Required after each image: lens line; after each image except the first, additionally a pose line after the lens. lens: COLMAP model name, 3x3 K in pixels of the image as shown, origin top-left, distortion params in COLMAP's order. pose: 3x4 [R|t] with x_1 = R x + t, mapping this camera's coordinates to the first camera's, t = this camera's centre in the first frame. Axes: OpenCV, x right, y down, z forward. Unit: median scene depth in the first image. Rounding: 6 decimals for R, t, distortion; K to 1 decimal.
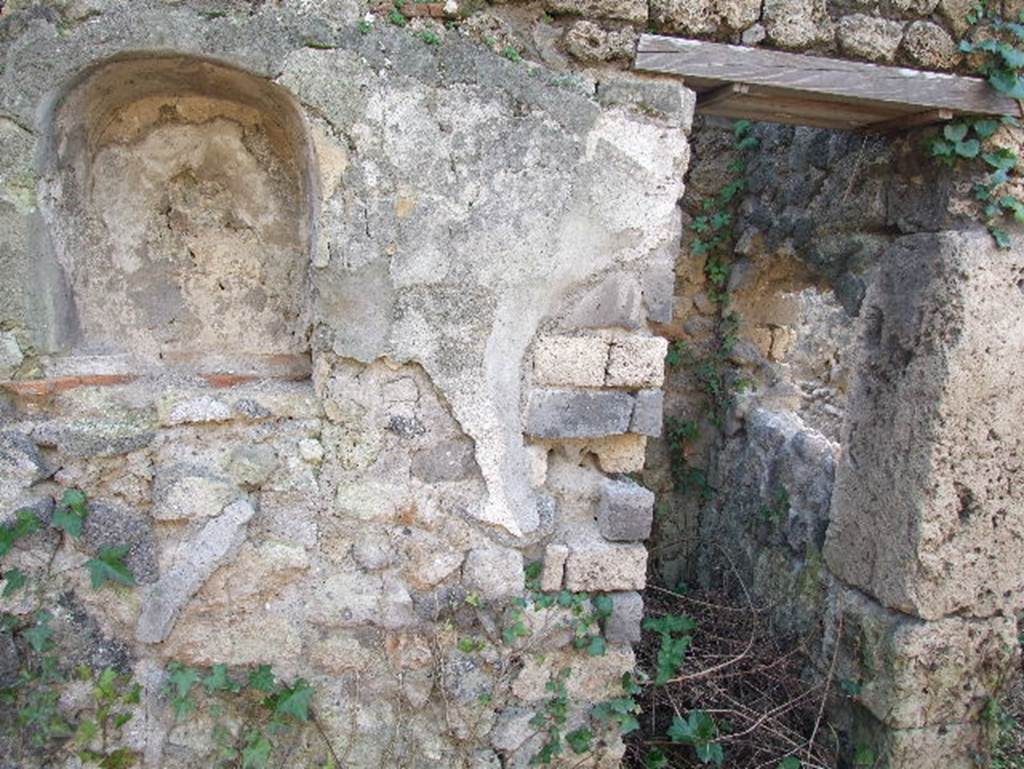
lens RADIAL K [[889.7, 0, 512.0], [0, 889.7, 384.5], [0, 0, 1]] dist [-0.035160, -0.003416]
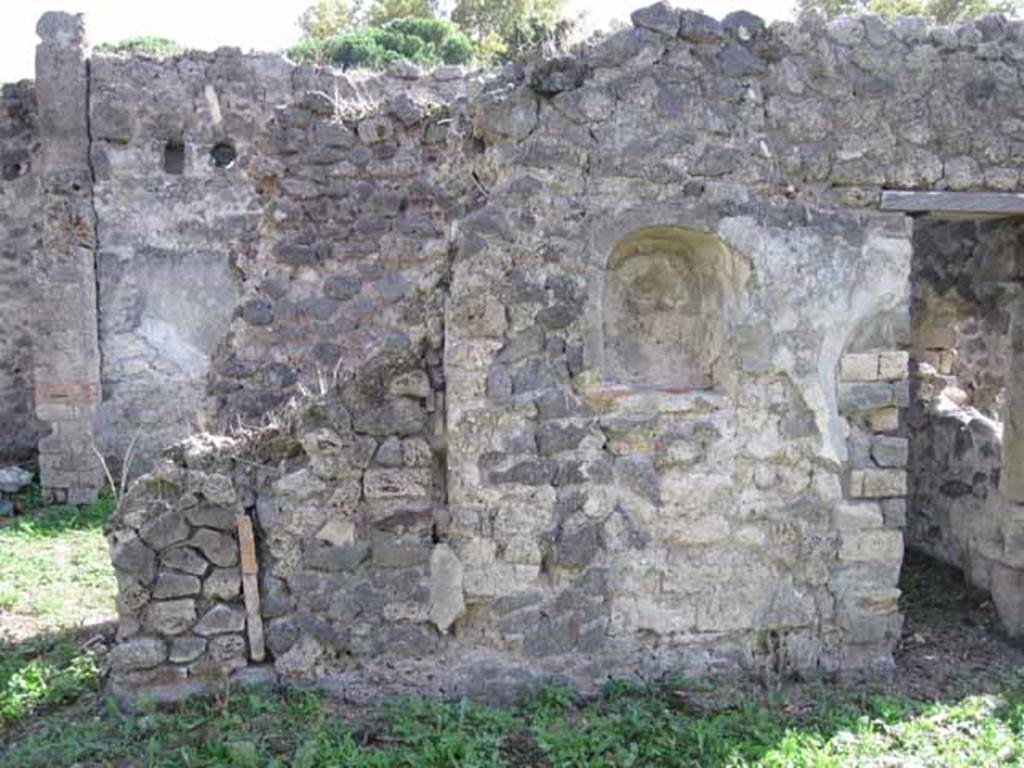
lens RADIAL K [[1060.5, 0, 514.0], [0, 1060.5, 400.1], [0, 0, 1]] dist [-0.121506, 0.053735]
pose [[0.995788, -0.075865, -0.051478, -0.536343], [0.072614, 0.995410, -0.062332, 0.124131], [0.055970, 0.058331, 0.996727, -1.184243]]
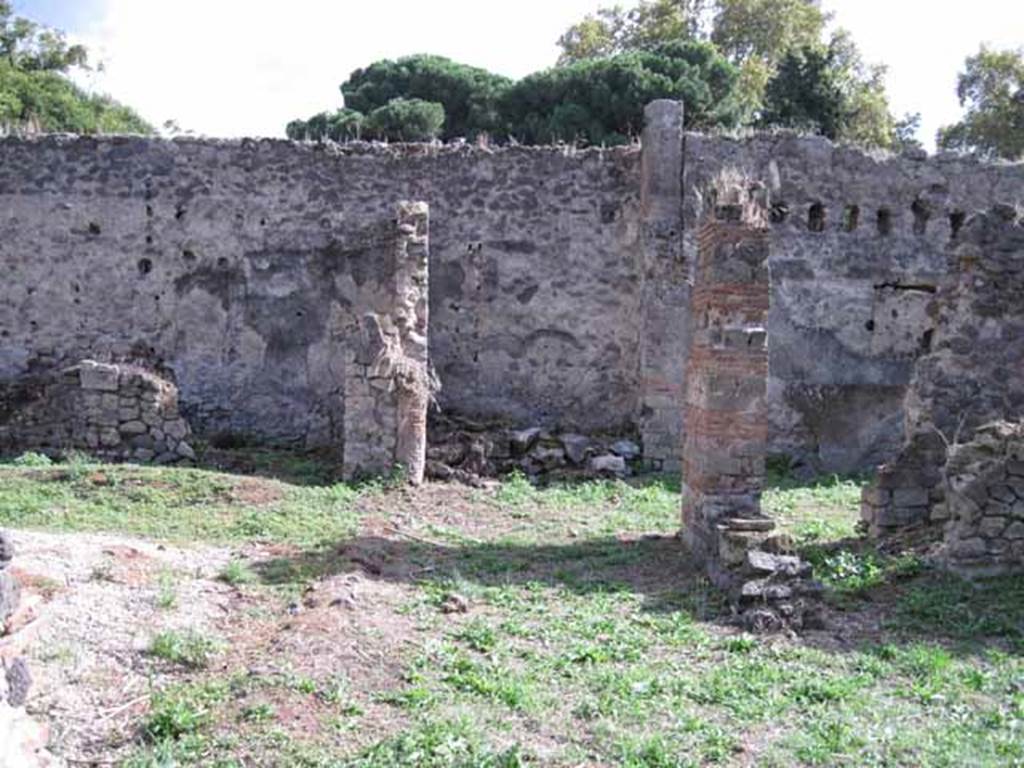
lens RADIAL K [[1060.5, 0, 514.0], [0, 1060.5, 400.1], [0, 0, 1]] dist [-0.121506, 0.053735]
pose [[0.970594, -0.015344, -0.240234, -1.941849], [-0.003879, 0.996840, -0.079339, 0.222006], [0.240692, 0.077937, 0.967467, -2.788524]]
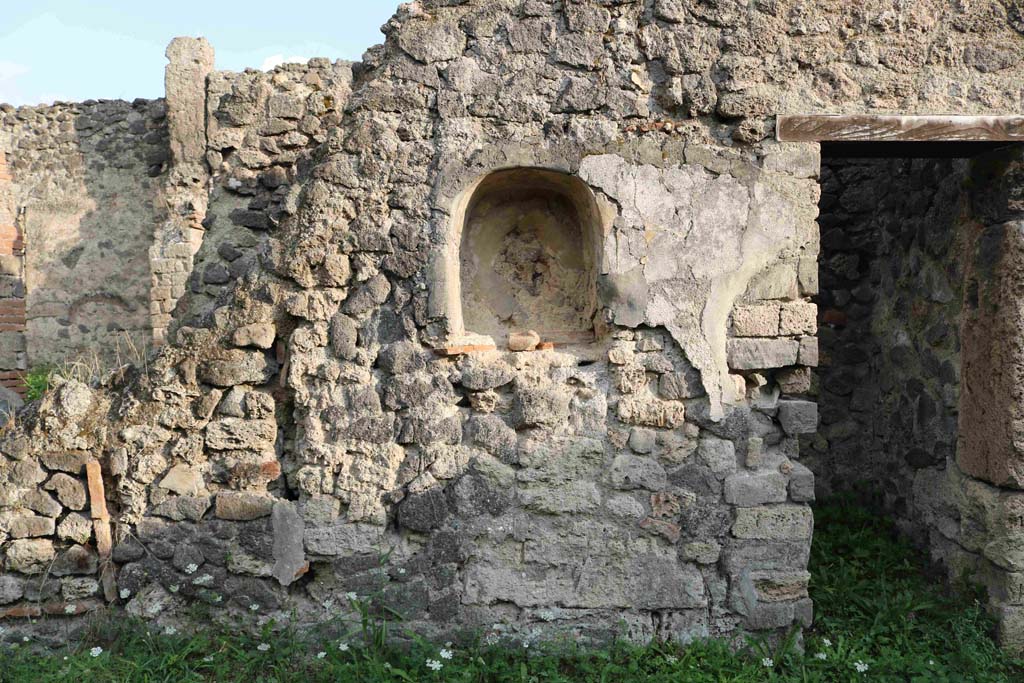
lens RADIAL K [[843.4, 0, 512.0], [0, 843.4, 341.5], [0, 0, 1]] dist [-0.132722, 0.081108]
pose [[0.965471, -0.069723, -0.251005, 0.015043], [0.045344, 0.993788, -0.101637, 0.146433], [0.256532, 0.086746, 0.962635, -0.585392]]
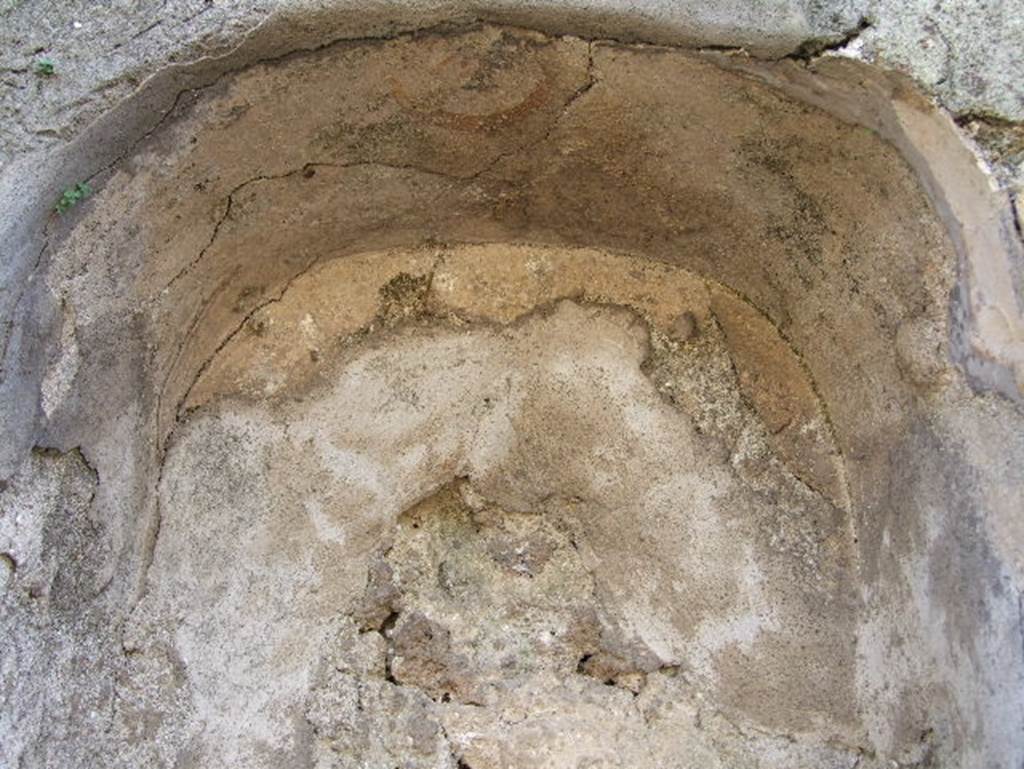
lens RADIAL K [[1212.5, 0, 512.0], [0, 1212.5, 384.5], [0, 0, 1]] dist [-0.133961, 0.025260]
pose [[0.979105, -0.093512, -0.180582, -0.275753], [0.000117, 0.888260, -0.459341, -0.084937], [0.203357, 0.449722, 0.869710, 0.640998]]
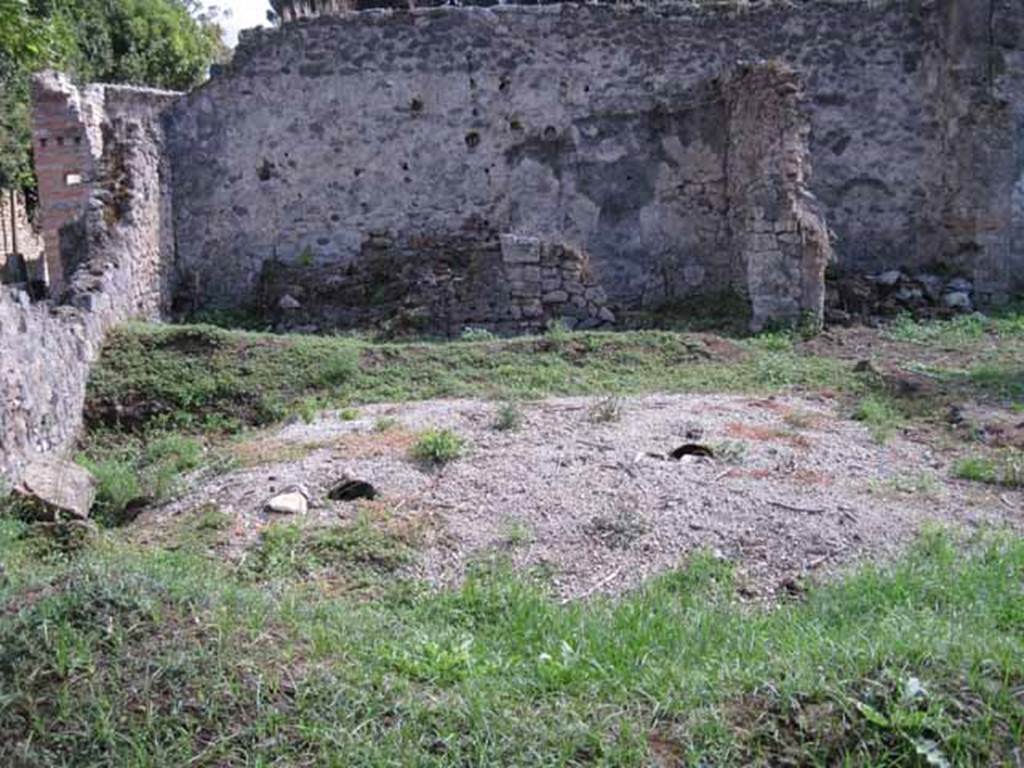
lens RADIAL K [[1060.5, 0, 514.0], [0, 1060.5, 400.1], [0, 0, 1]] dist [-0.121506, 0.053735]
pose [[0.976482, -0.062348, -0.206387, -4.001458], [0.074613, 0.995847, 0.052178, 0.183961], [0.202276, -0.066350, 0.977078, -3.532772]]
